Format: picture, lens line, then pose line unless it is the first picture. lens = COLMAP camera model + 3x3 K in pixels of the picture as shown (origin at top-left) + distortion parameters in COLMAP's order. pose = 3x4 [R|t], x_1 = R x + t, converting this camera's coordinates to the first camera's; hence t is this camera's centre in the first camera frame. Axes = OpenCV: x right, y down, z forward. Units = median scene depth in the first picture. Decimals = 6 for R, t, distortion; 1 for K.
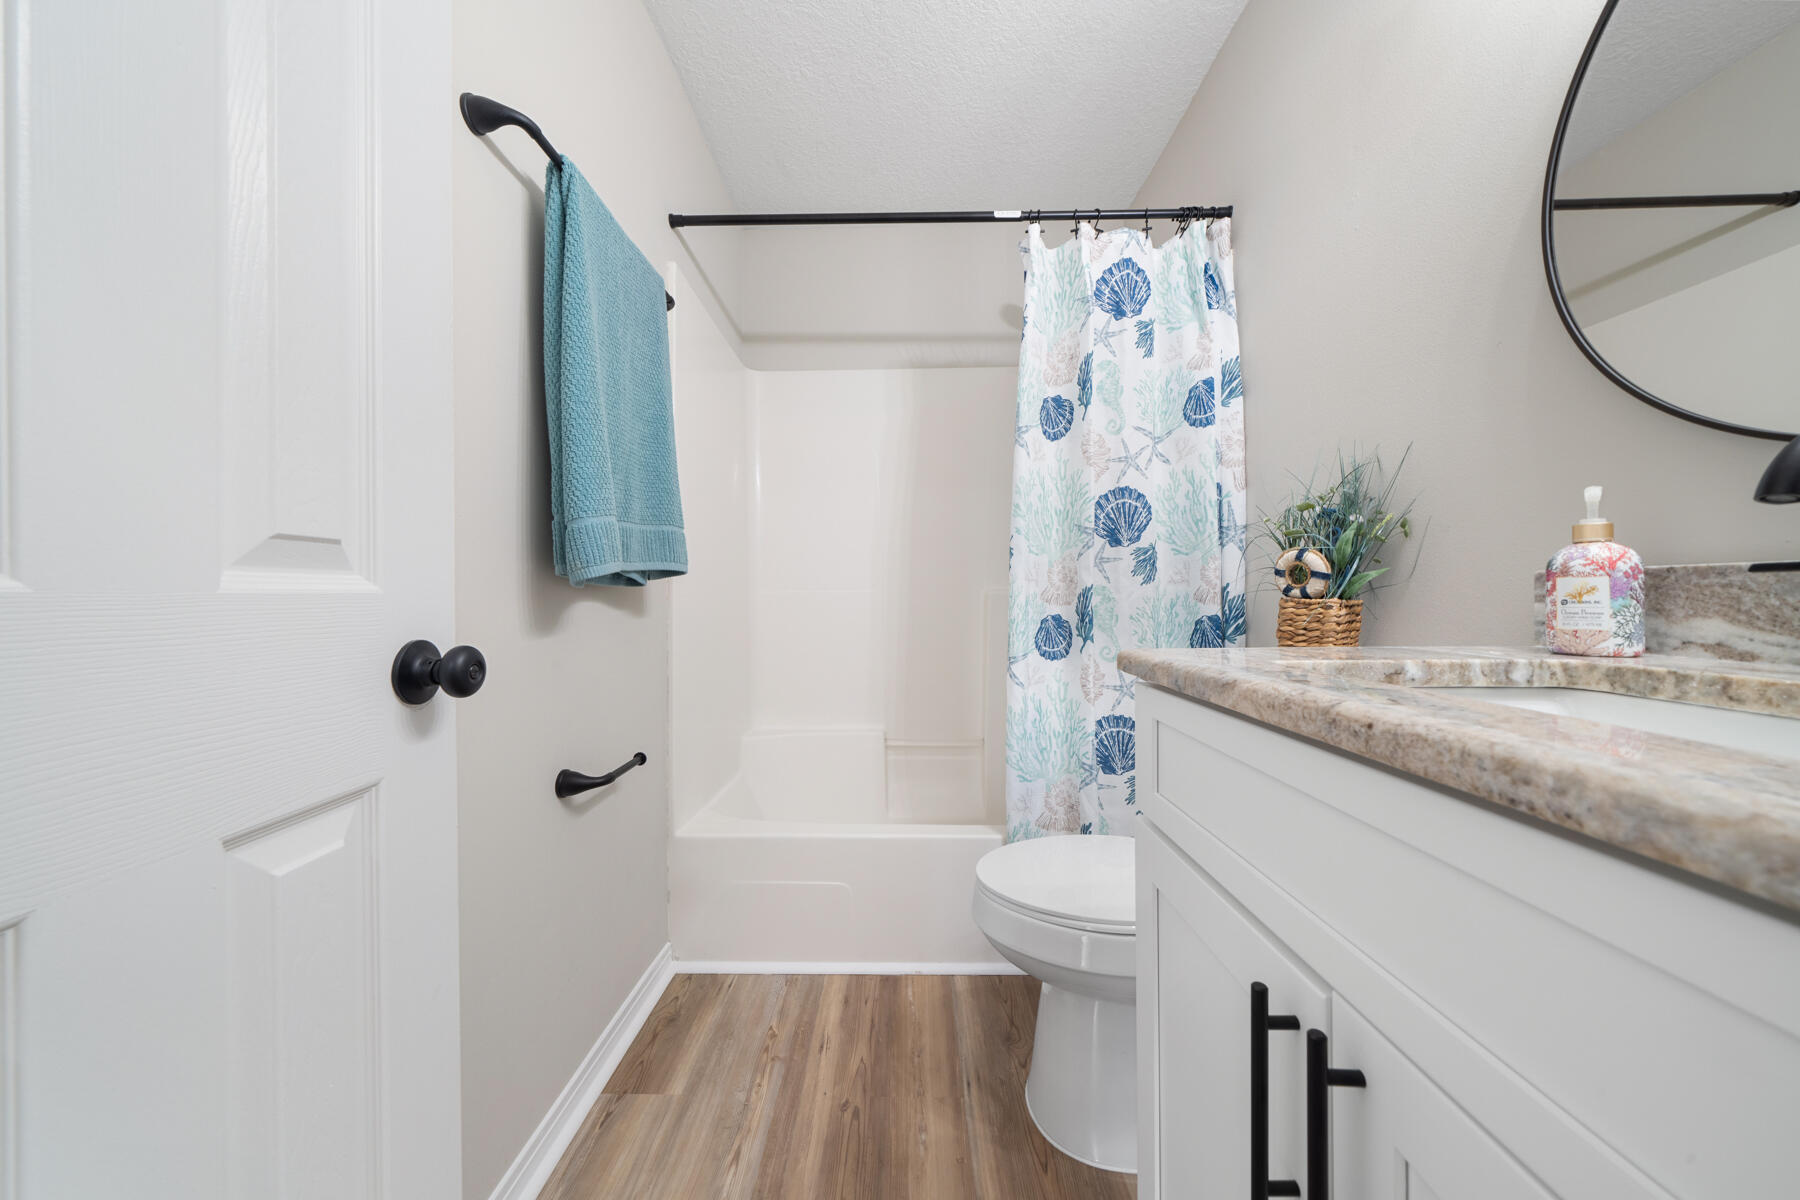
lens RADIAL K [[624.7, 0, 902.7], [0, 624.7, 624.7], [0, 0, 1]] dist [-0.001708, -0.000072]
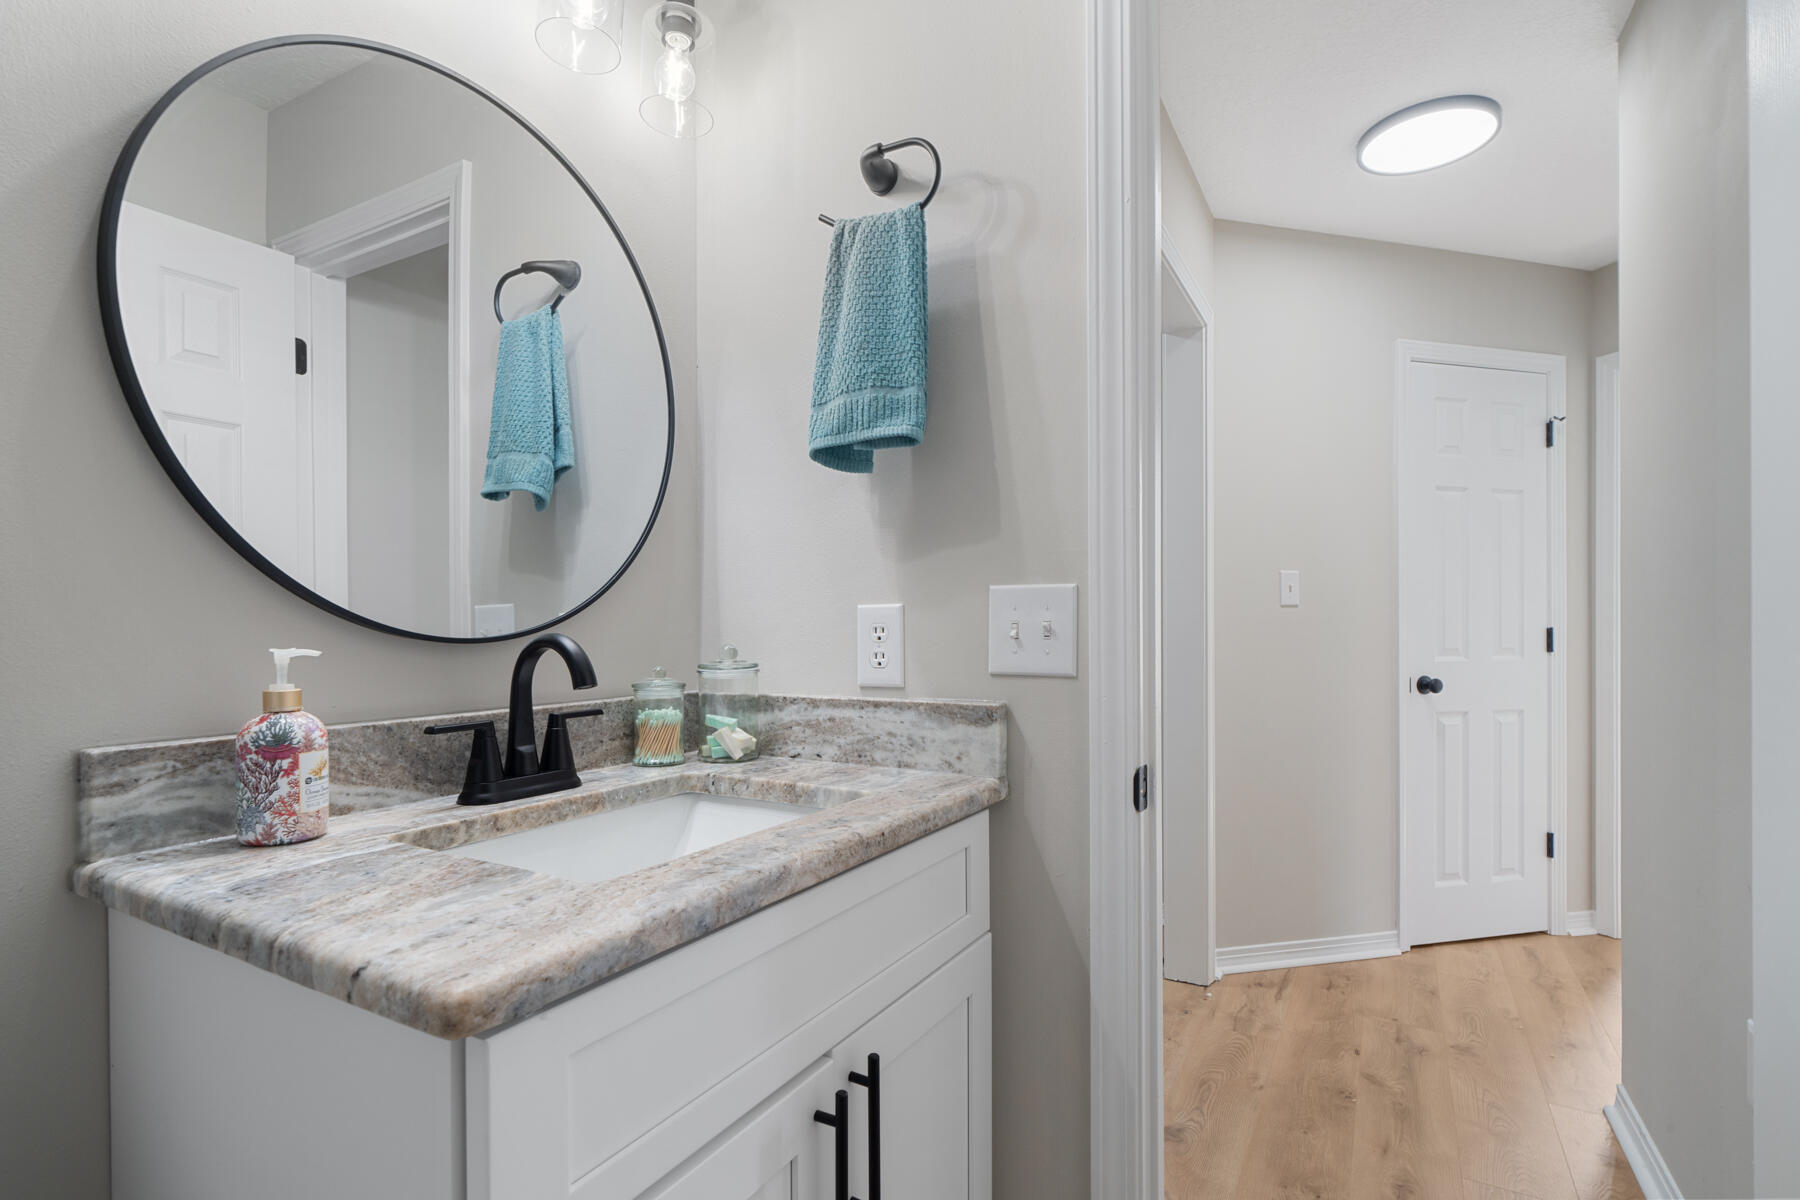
lens RADIAL K [[820.1, 0, 907.3], [0, 820.1, 632.7], [0, 0, 1]] dist [0.022056, 0.000055]
pose [[-0.873911, 0.008806, 0.486007, -0.258551], [0.029892, 0.998917, 0.035650, -0.292066], [-0.485167, 0.045683, -0.873227, 1.806302]]
